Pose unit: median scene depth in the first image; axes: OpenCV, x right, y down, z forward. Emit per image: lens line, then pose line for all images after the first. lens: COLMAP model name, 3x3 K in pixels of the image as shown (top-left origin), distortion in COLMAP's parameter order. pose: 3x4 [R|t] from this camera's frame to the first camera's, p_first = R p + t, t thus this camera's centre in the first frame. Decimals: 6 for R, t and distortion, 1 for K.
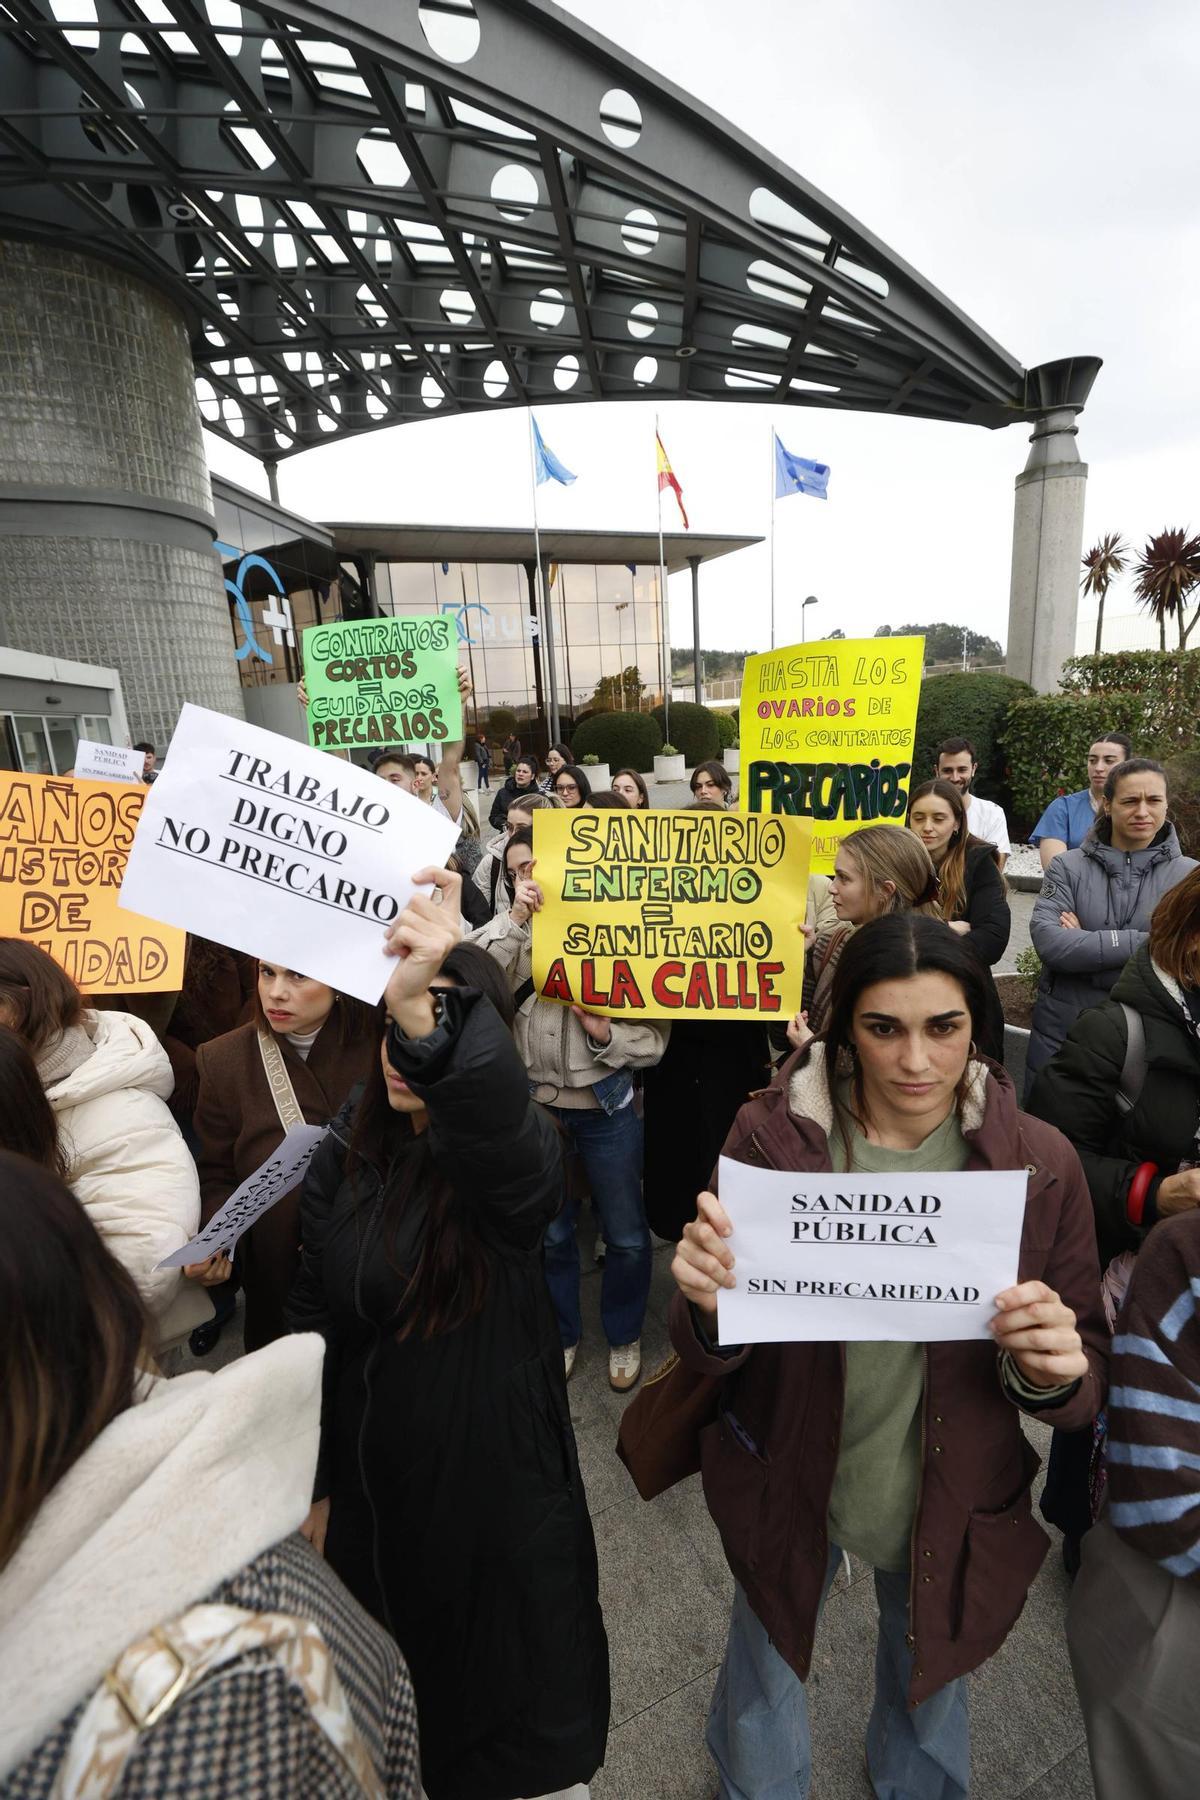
lens RADIAL K [[806.4, 0, 582.9], [0, 806.4, 893.4], [0, 0, 1]] dist [0.000012, -0.000535]
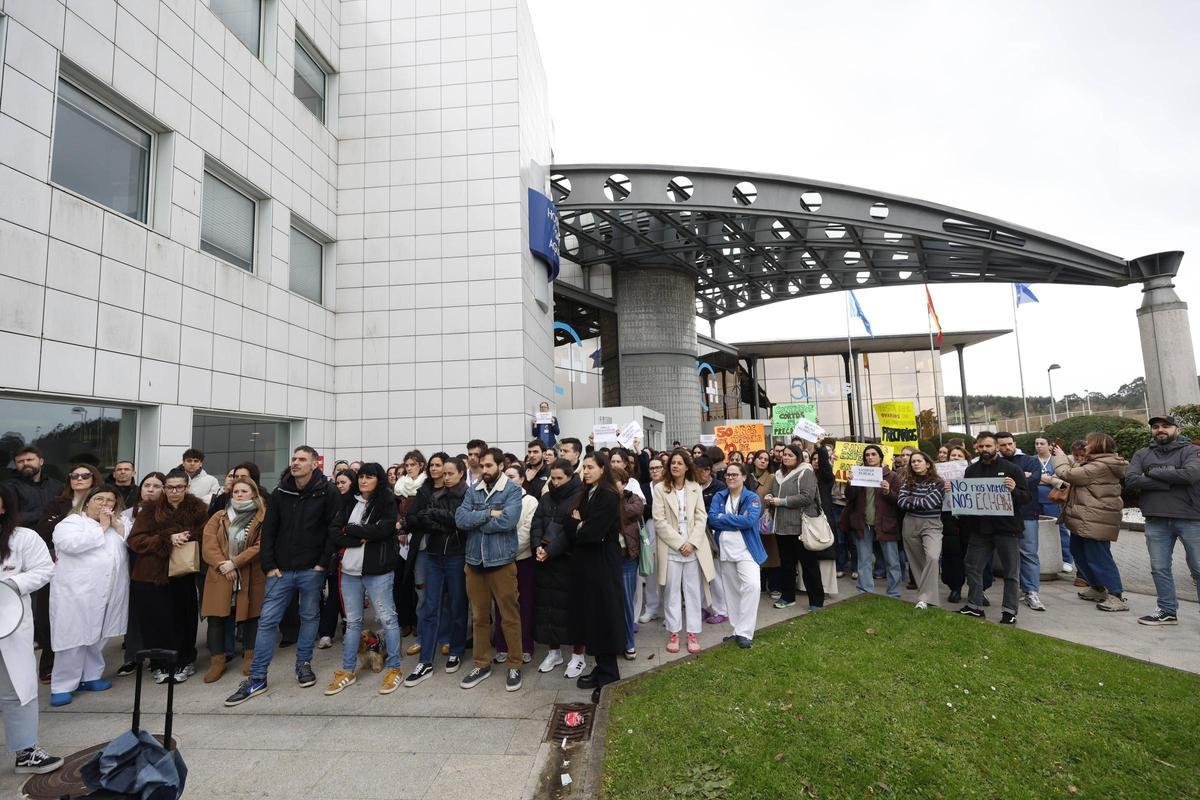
lens RADIAL K [[537.6, 0, 593.0], [0, 537.6, 396.7], [0, 0, 1]] dist [0.000012, -0.000535]
pose [[0.873569, -0.018757, -0.486338, 0.054104], [-0.125681, 0.956672, -0.262647, 0.140452], [0.470192, 0.290564, 0.833362, -0.528334]]
